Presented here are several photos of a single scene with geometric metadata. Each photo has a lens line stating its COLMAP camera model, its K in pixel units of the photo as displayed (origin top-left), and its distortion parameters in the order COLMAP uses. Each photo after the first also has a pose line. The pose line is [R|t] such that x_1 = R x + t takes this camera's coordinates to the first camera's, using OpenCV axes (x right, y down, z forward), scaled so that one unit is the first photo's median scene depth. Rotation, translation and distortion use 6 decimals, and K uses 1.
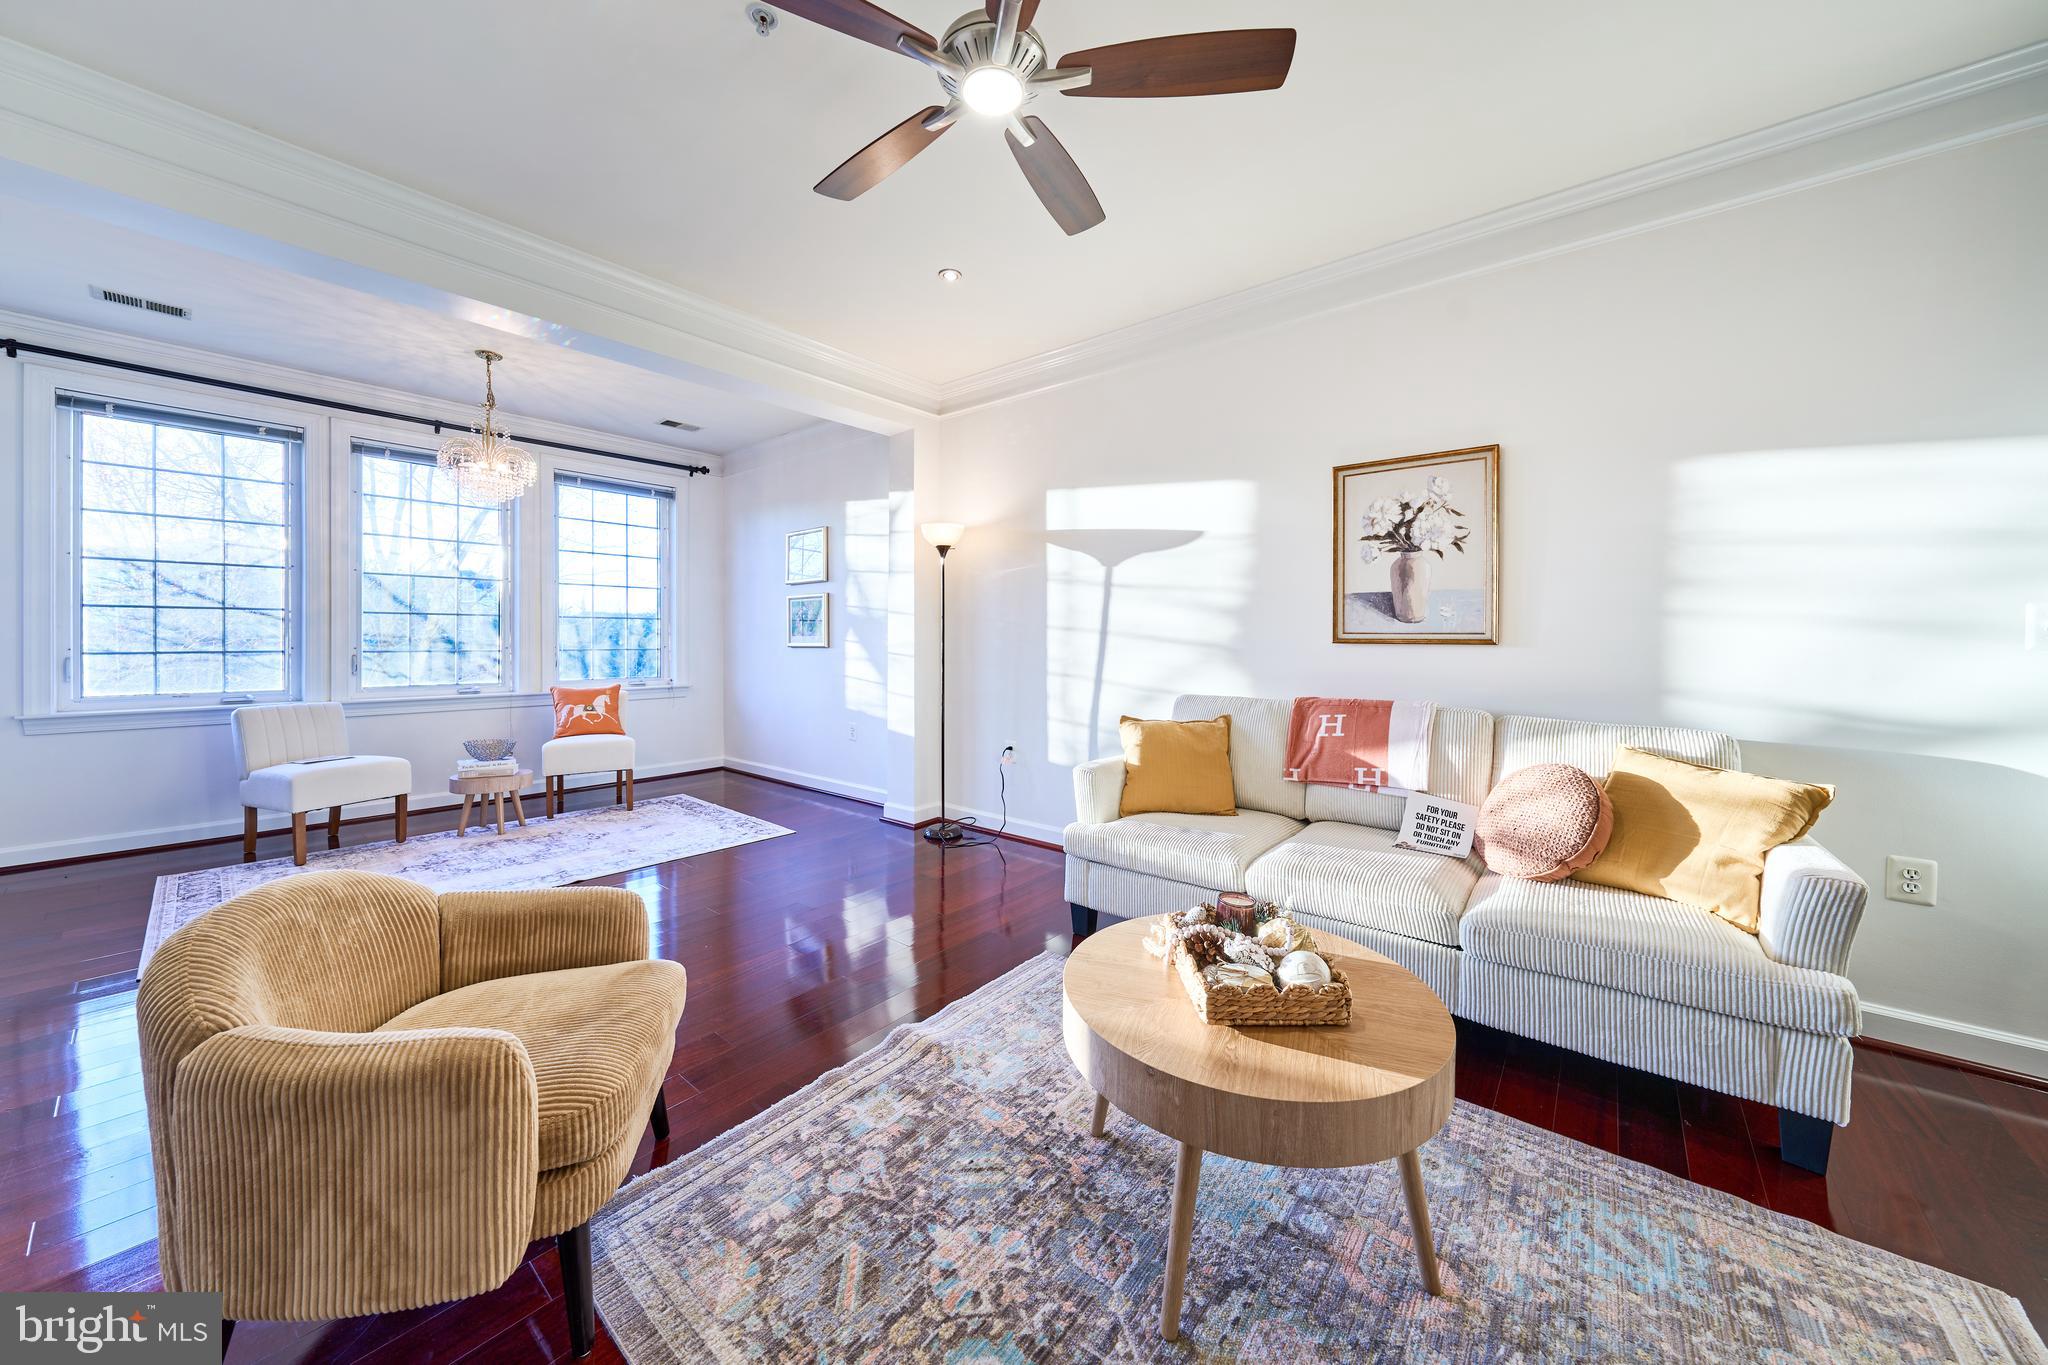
lens RADIAL K [[711.5, 0, 1012.3], [0, 711.5, 643.8], [0, 0, 1]] dist [-0.006534, 0.001049]
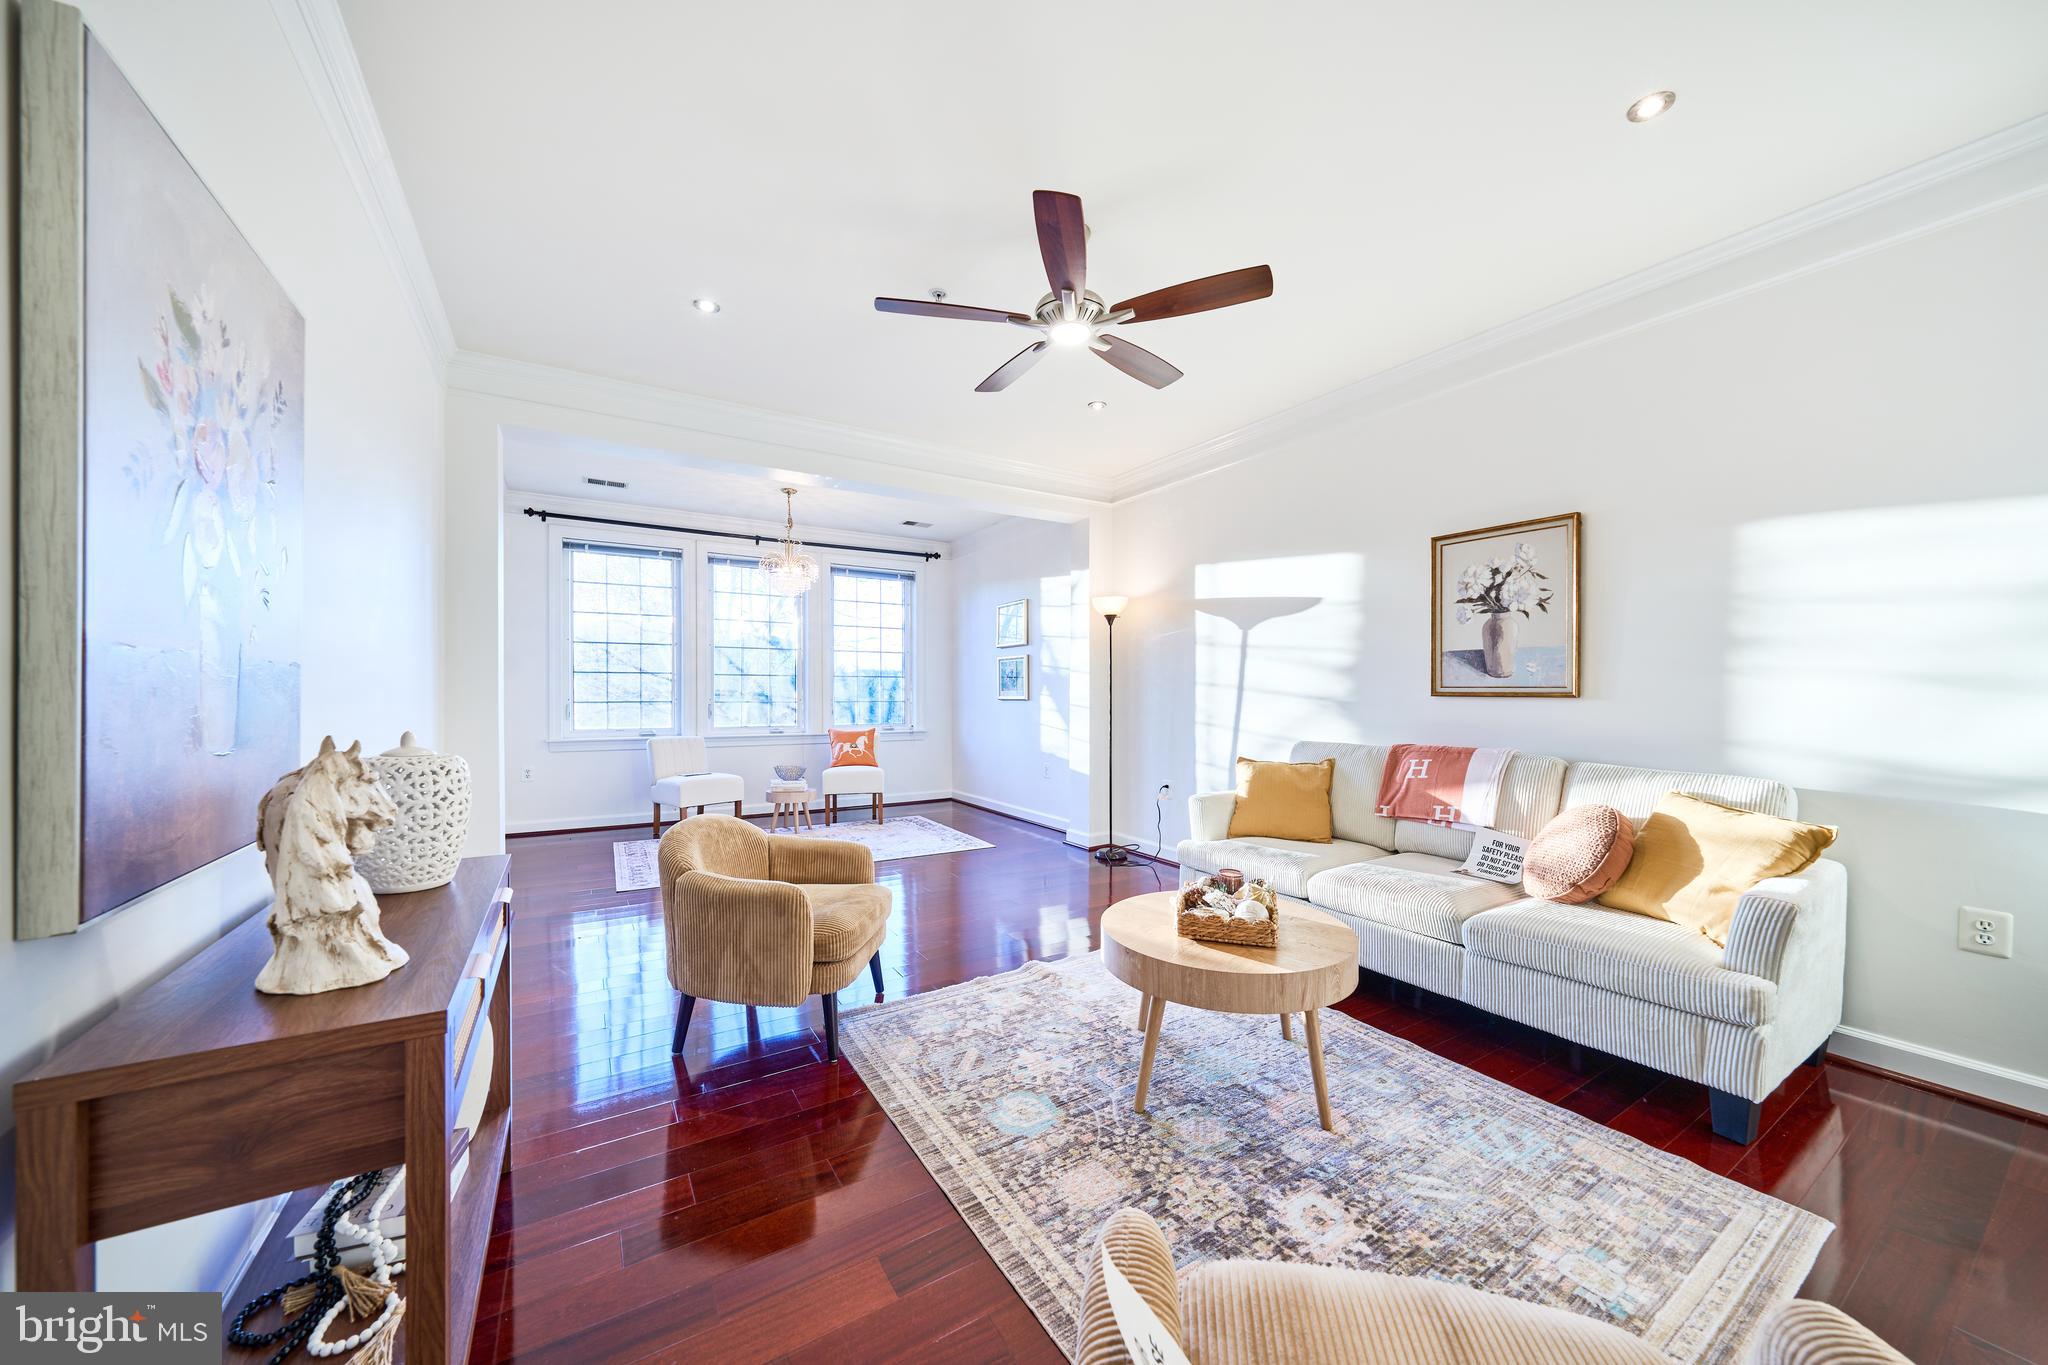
lens RADIAL K [[711.5, 0, 1015.1], [0, 711.5, 707.0], [0, 0, 1]] dist [-0.006534, 0.001049]
pose [[0.947088, 0.005689, -0.320925, 0.191647], [-0.001604, 0.999914, 0.012990, 0.002375], [0.320971, -0.011788, 0.947016, -0.266814]]
